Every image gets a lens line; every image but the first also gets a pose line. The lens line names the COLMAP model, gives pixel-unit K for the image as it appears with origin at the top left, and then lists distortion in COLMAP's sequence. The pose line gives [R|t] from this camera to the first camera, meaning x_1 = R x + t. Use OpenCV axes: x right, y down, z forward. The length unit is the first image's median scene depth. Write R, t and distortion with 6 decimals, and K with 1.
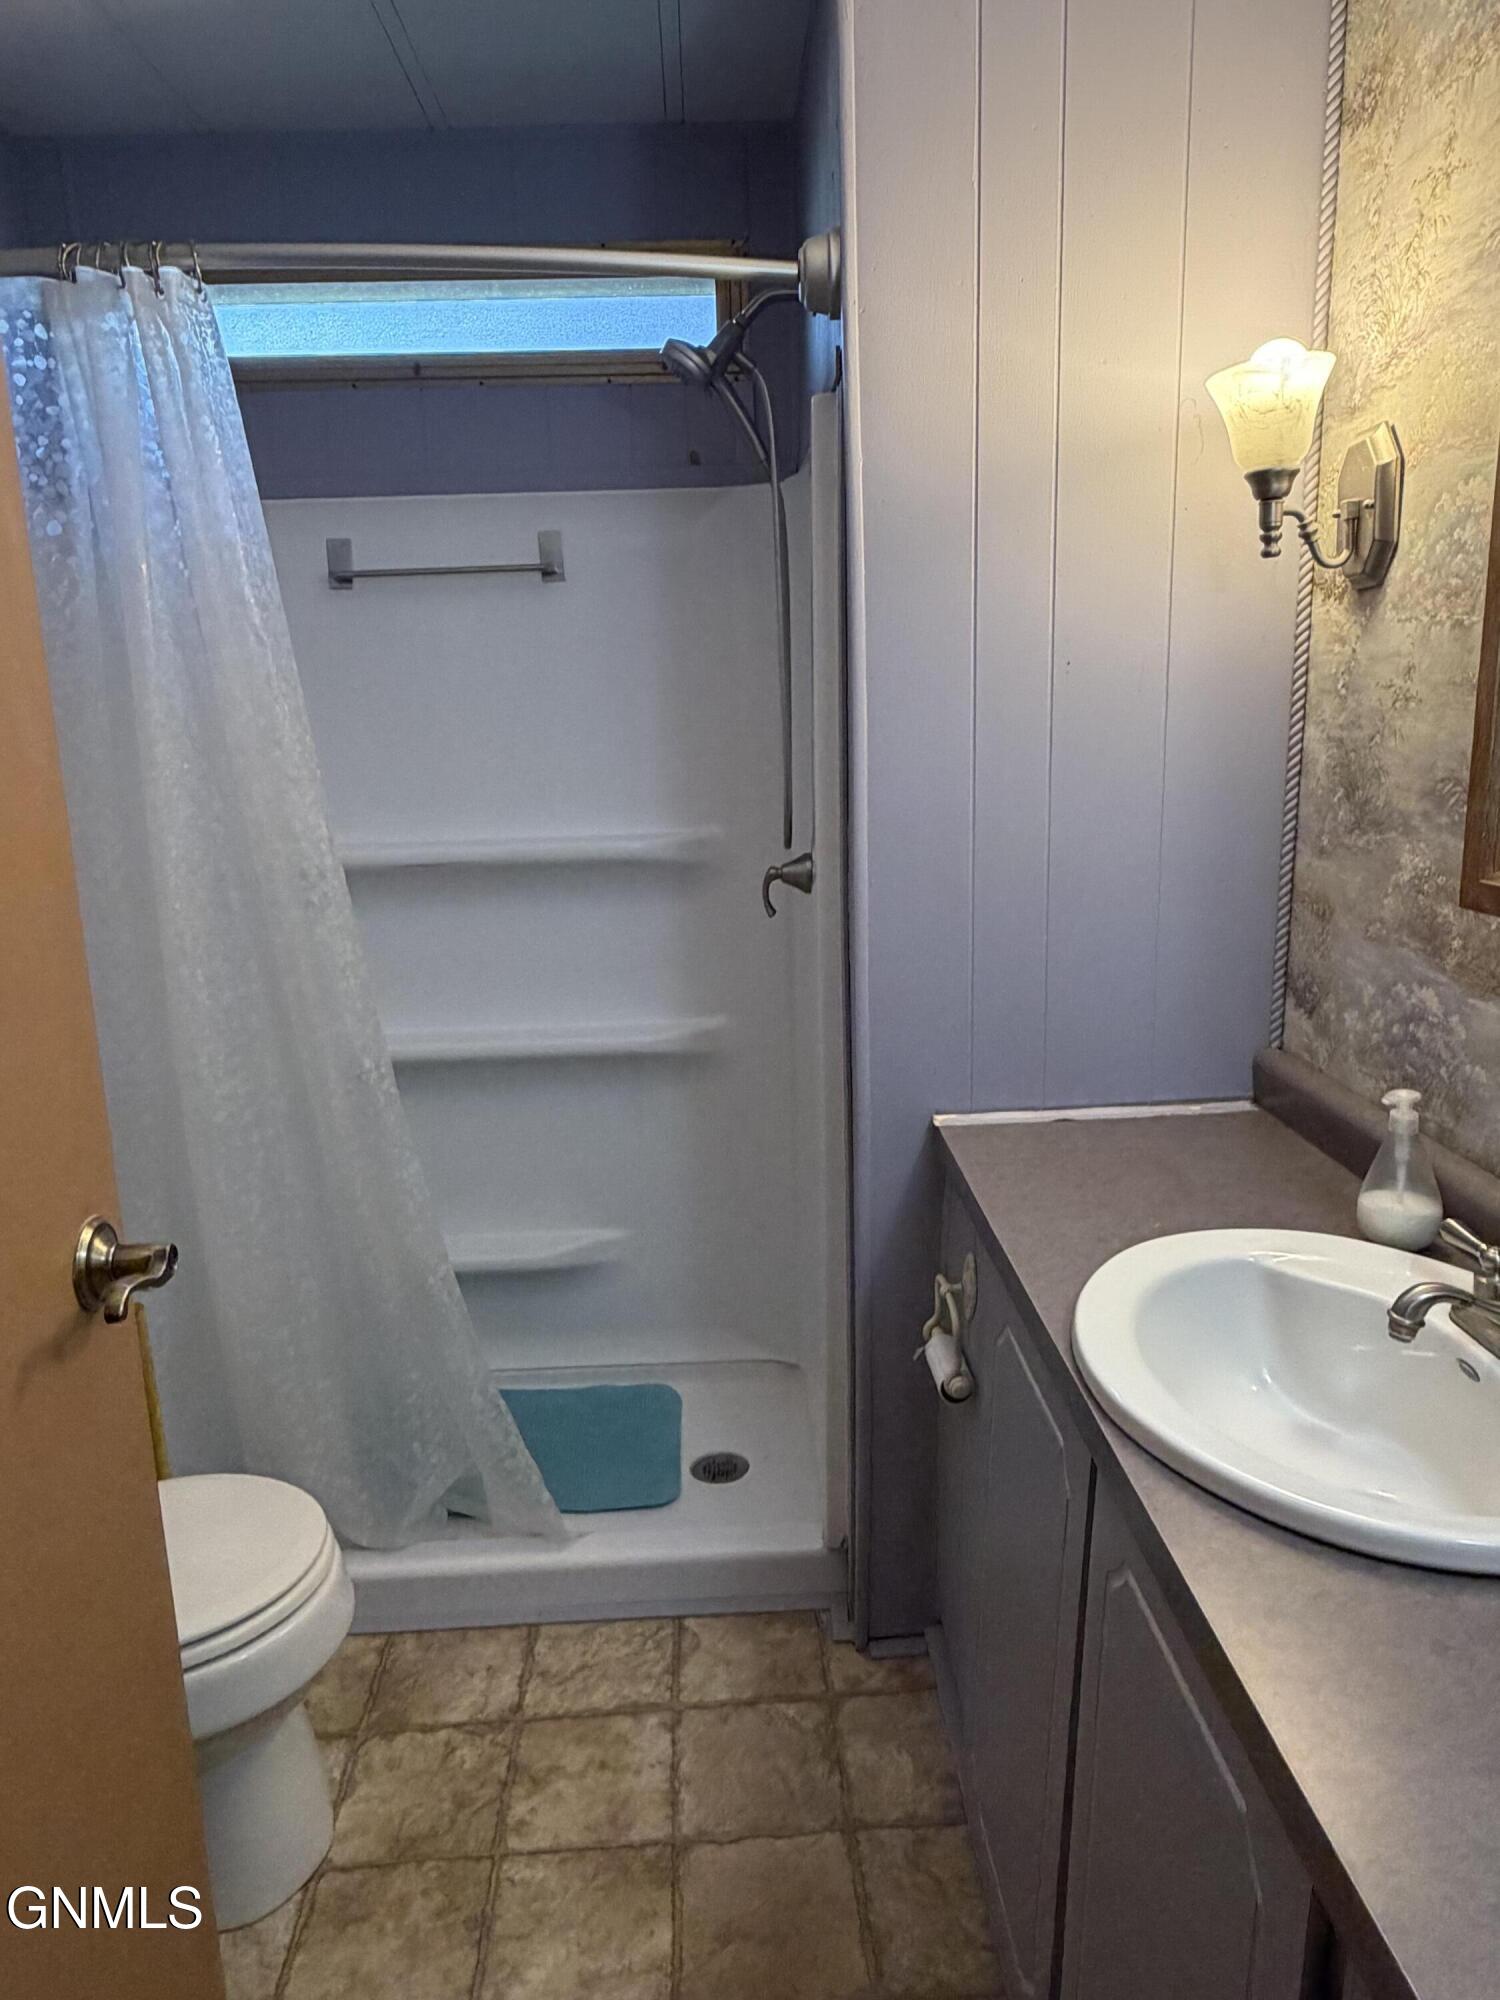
lens RADIAL K [[1280.1, 0, 750.0], [0, 1280.1, 1000.0], [0, 0, 1]] dist [-0.003992, 0.003280]
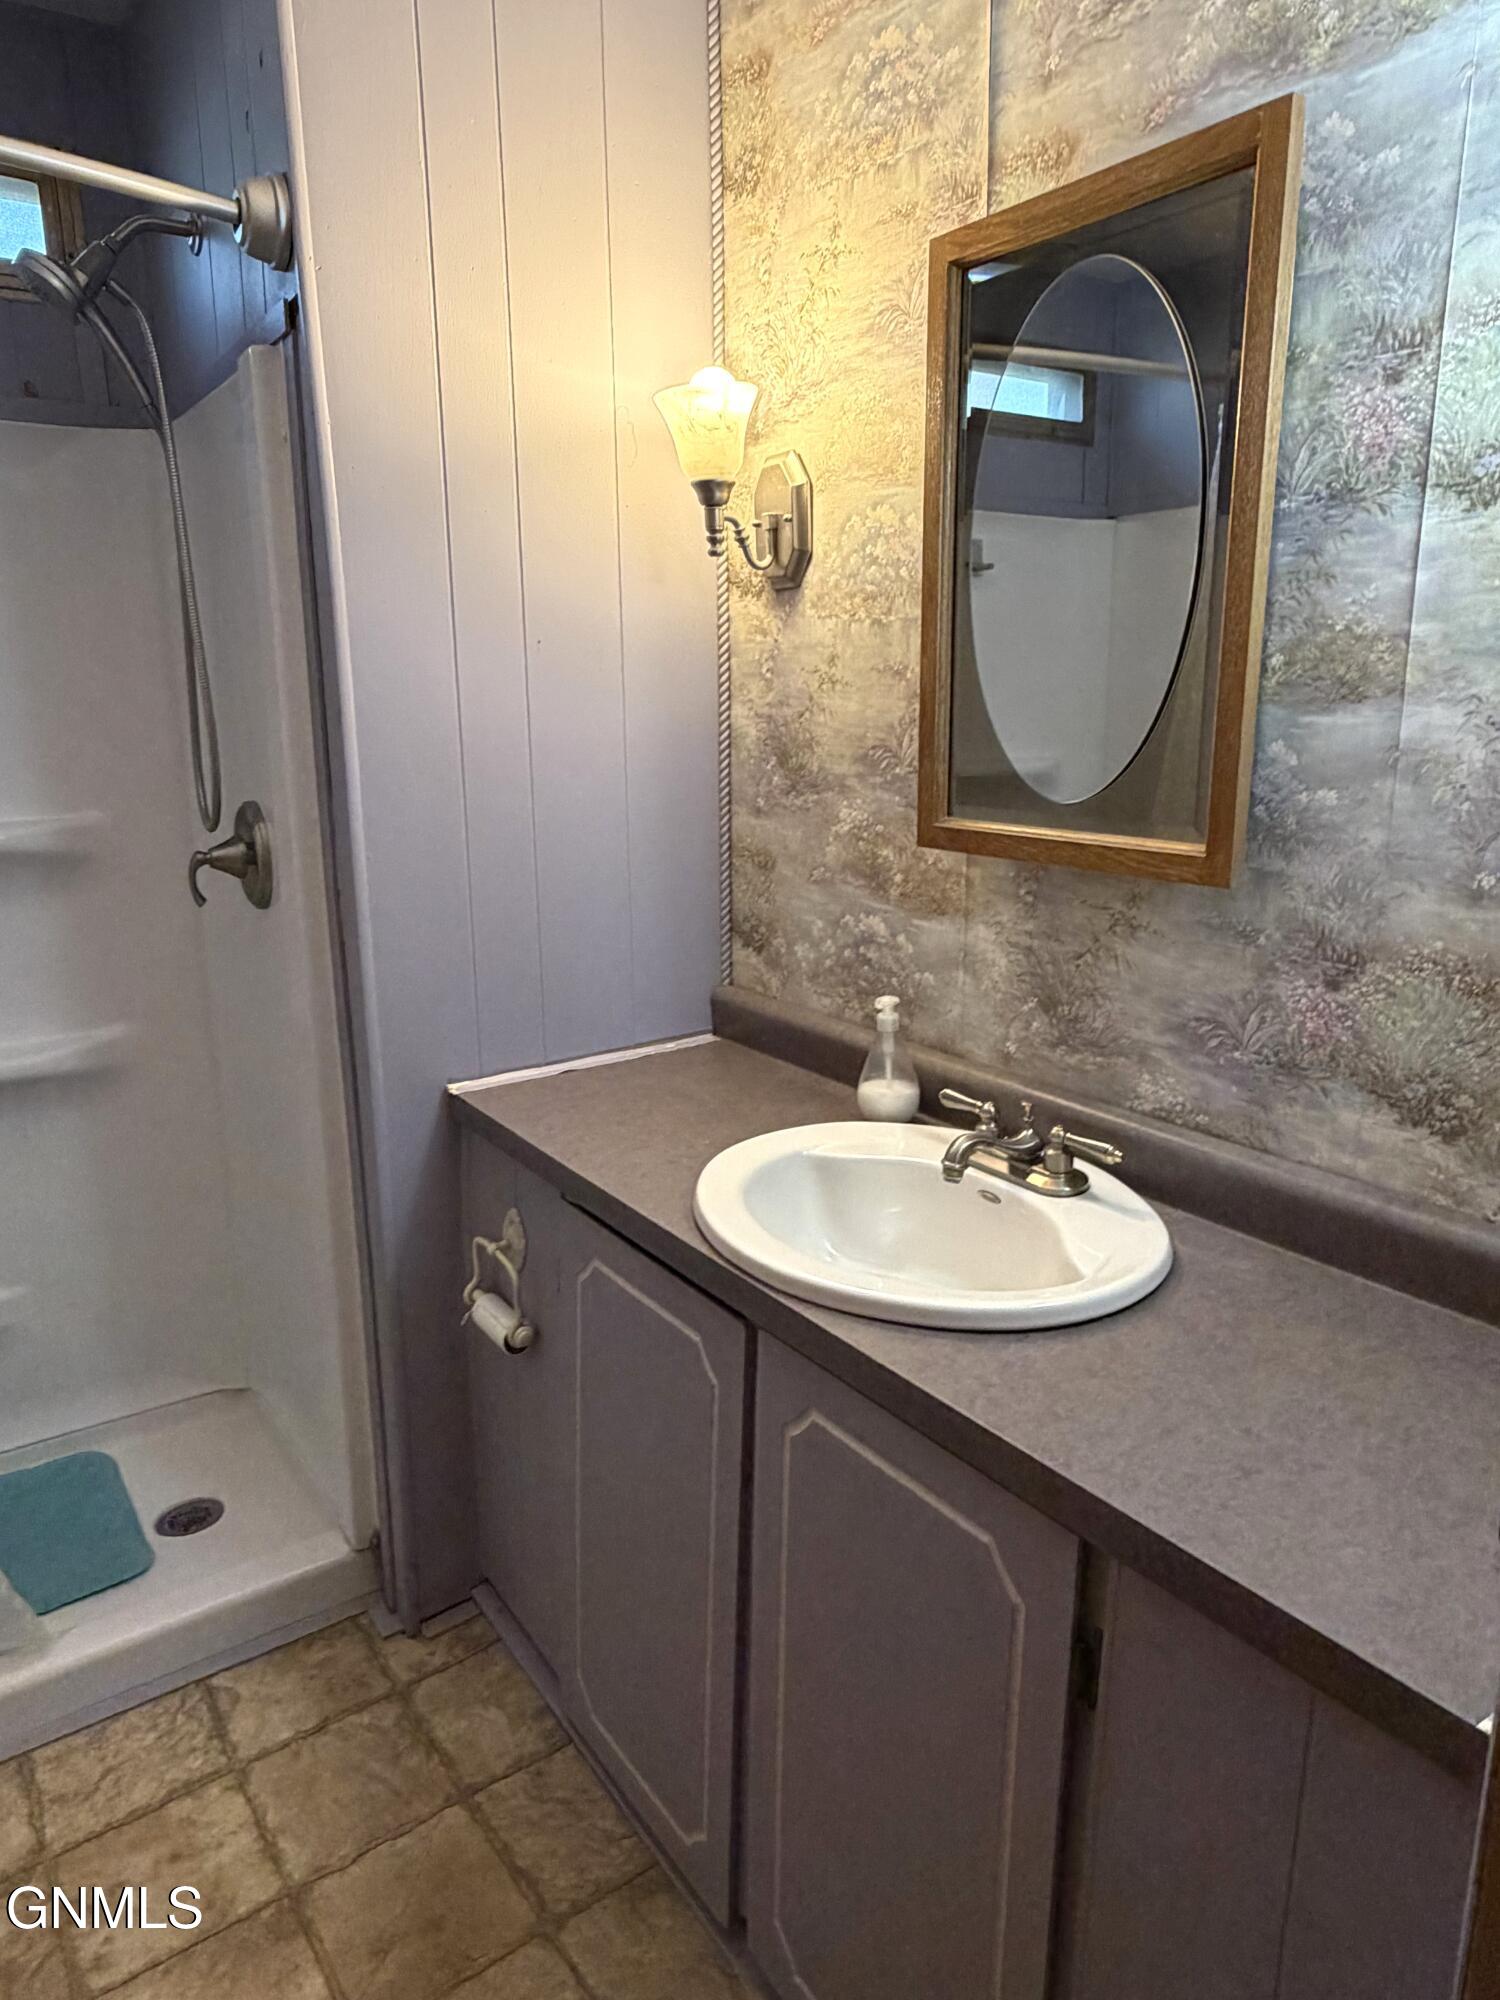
lens RADIAL K [[1280.1, 0, 750.0], [0, 1280.1, 1000.0], [0, 0, 1]] dist [-0.003992, 0.003280]
pose [[0.836632, -0.106253, 0.537362, -0.225798], [0.102185, 0.994060, 0.037462, 0.011561], [-0.538150, 0.023569, 0.842519, 0.019463]]
